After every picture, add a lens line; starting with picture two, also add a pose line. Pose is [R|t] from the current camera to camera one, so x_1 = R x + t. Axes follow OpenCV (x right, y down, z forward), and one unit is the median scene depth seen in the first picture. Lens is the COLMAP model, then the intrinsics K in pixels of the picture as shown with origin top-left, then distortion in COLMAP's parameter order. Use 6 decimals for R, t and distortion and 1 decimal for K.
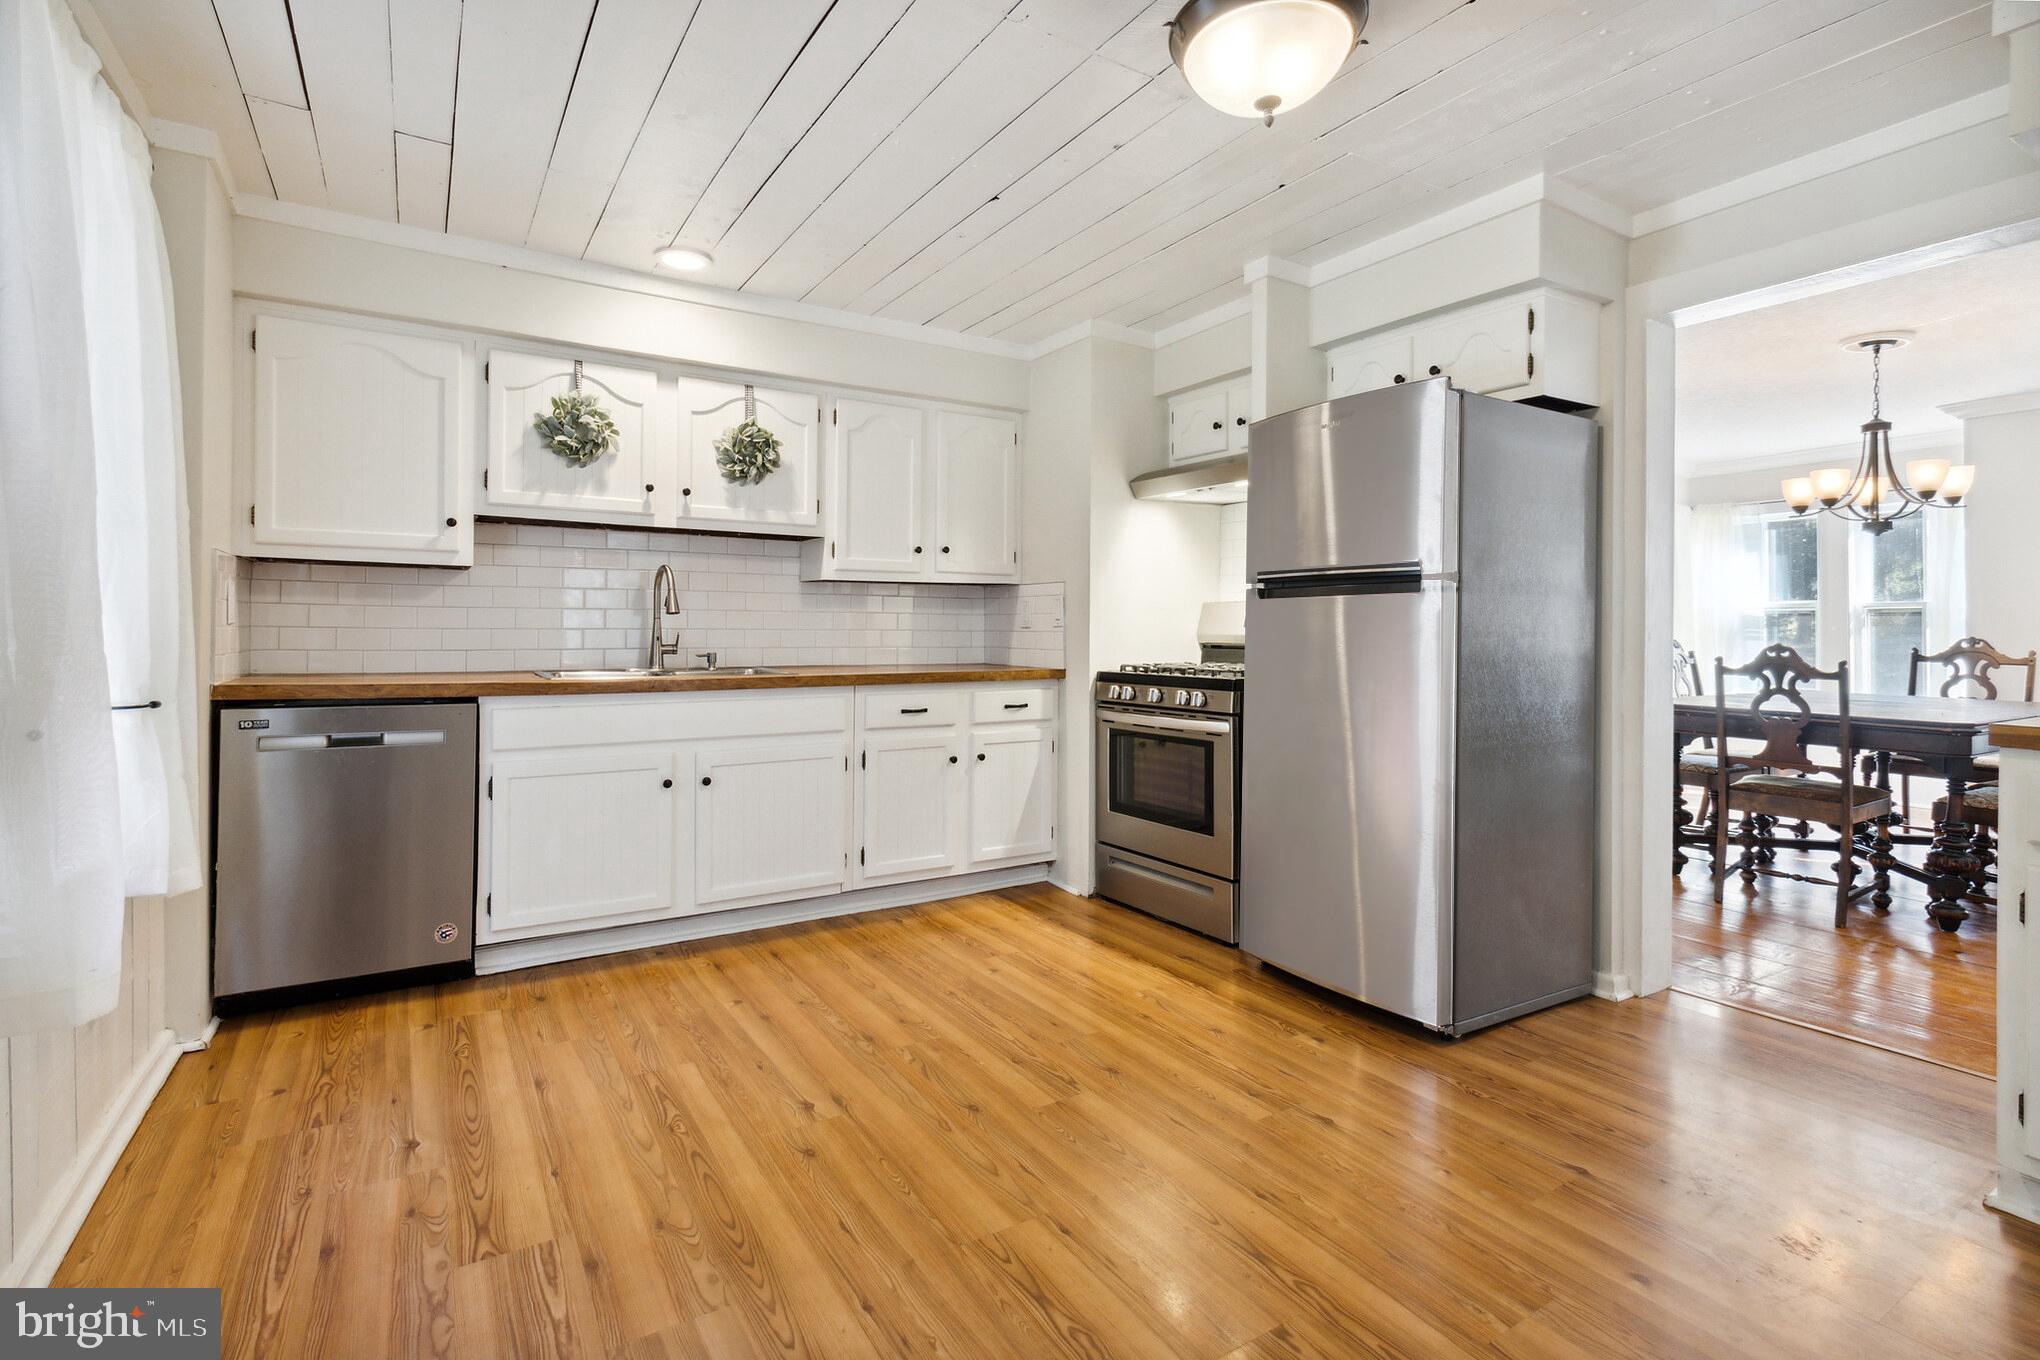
lens RADIAL K [[966.4, 0, 1012.6], [0, 966.4, 640.0], [0, 0, 1]] dist [0.002491, 0.000280]
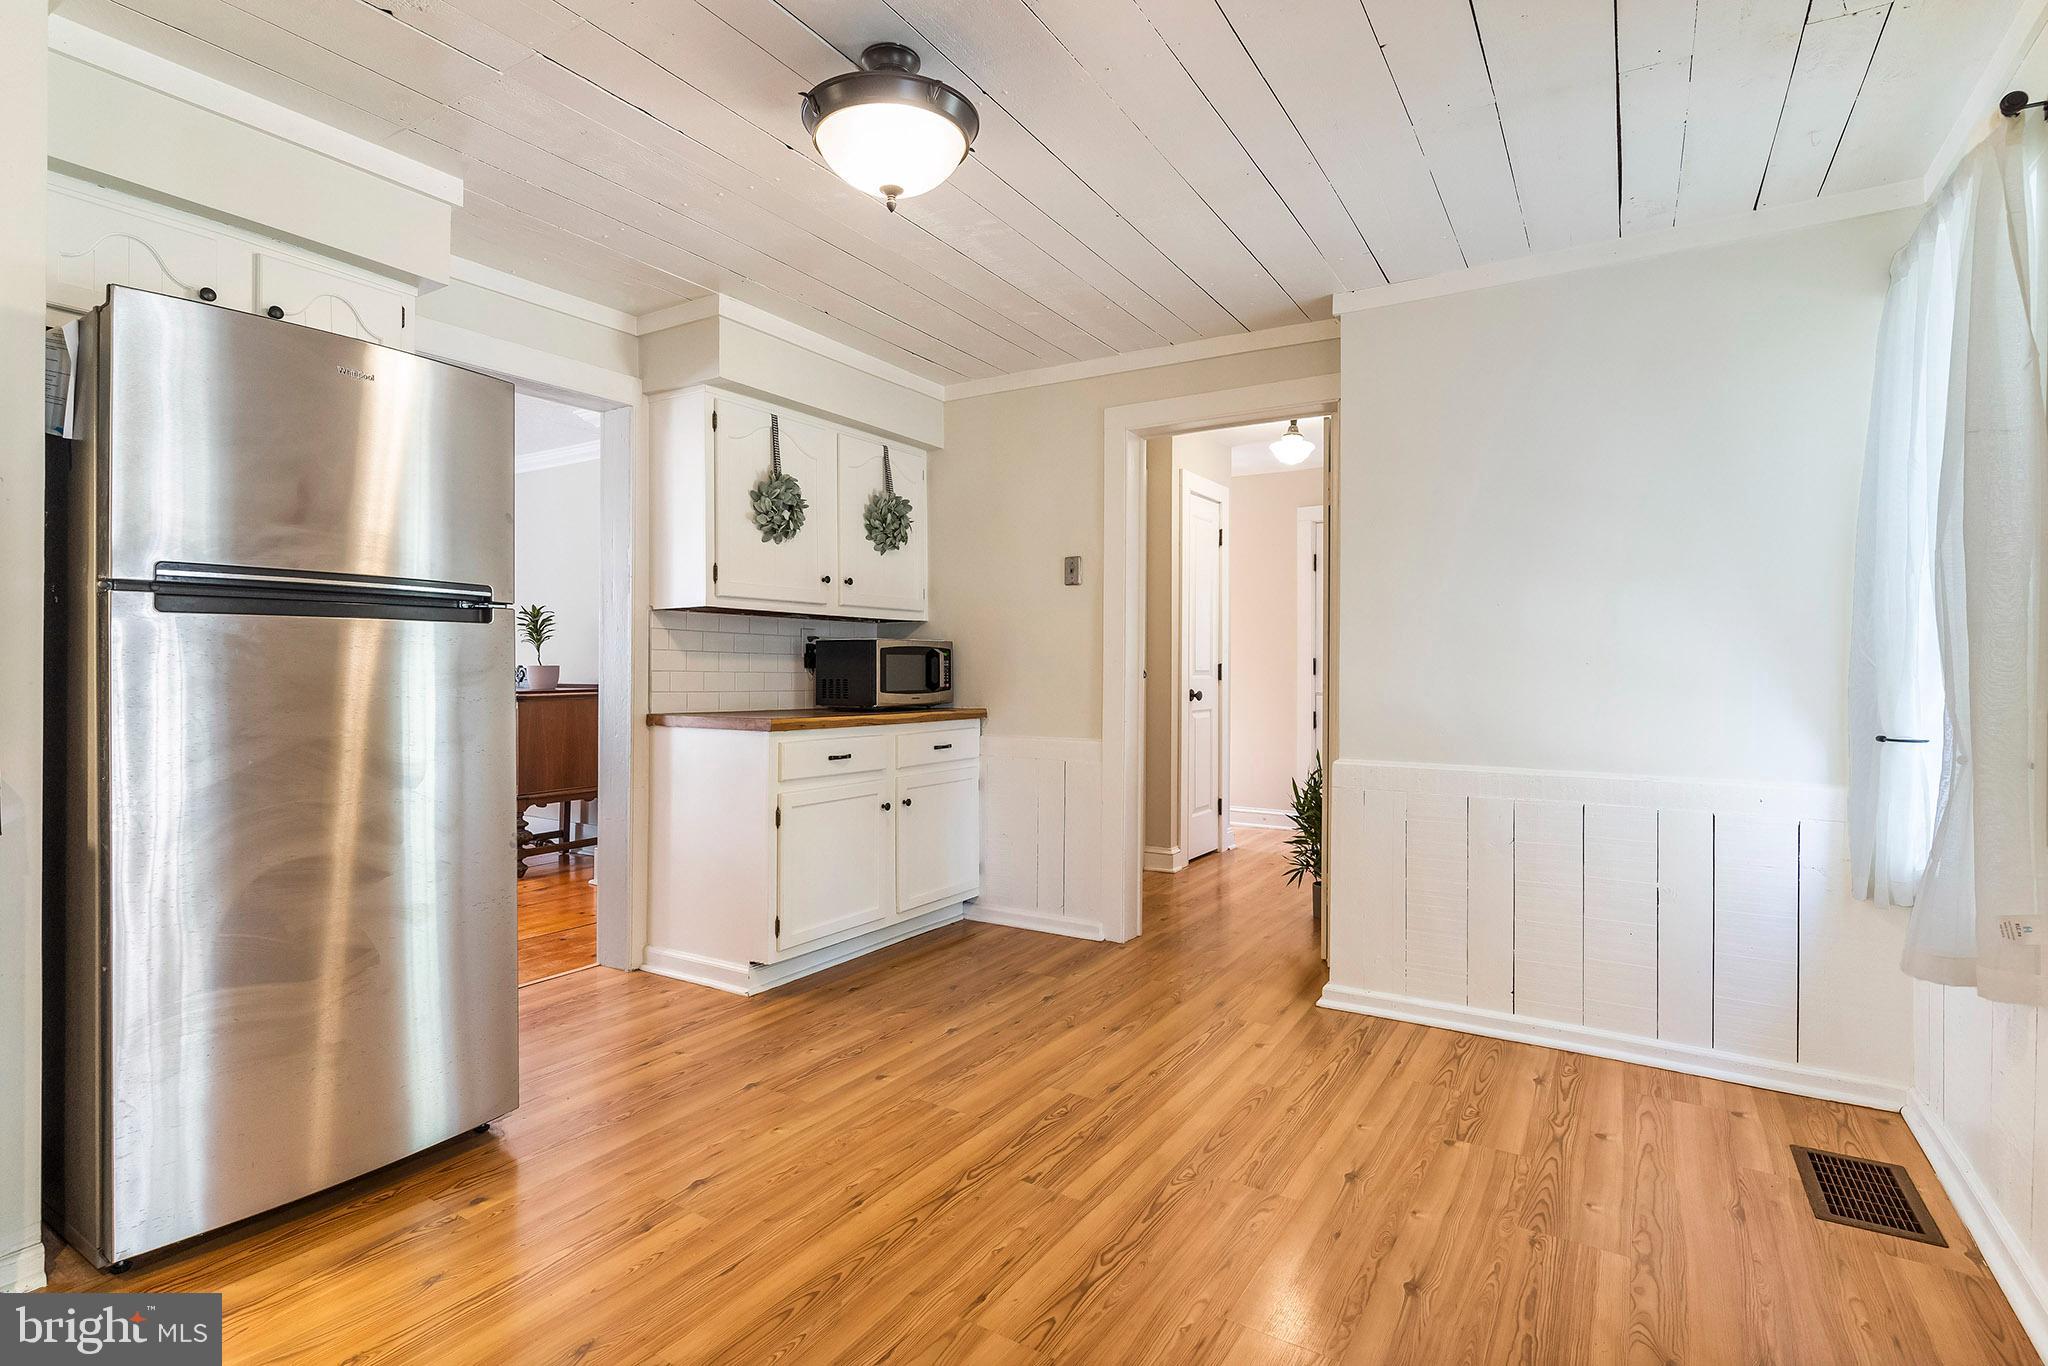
lens RADIAL K [[992.3, 0, 1023.0], [0, 992.3, 669.8], [0, 0, 1]] dist [-0.000699, -0.000256]
pose [[-0.448695, -0.009172, 0.893638, -0.806648], [-0.001099, 0.999952, 0.009712, -0.023671], [-0.893684, 0.003376, -0.448684, 1.348261]]
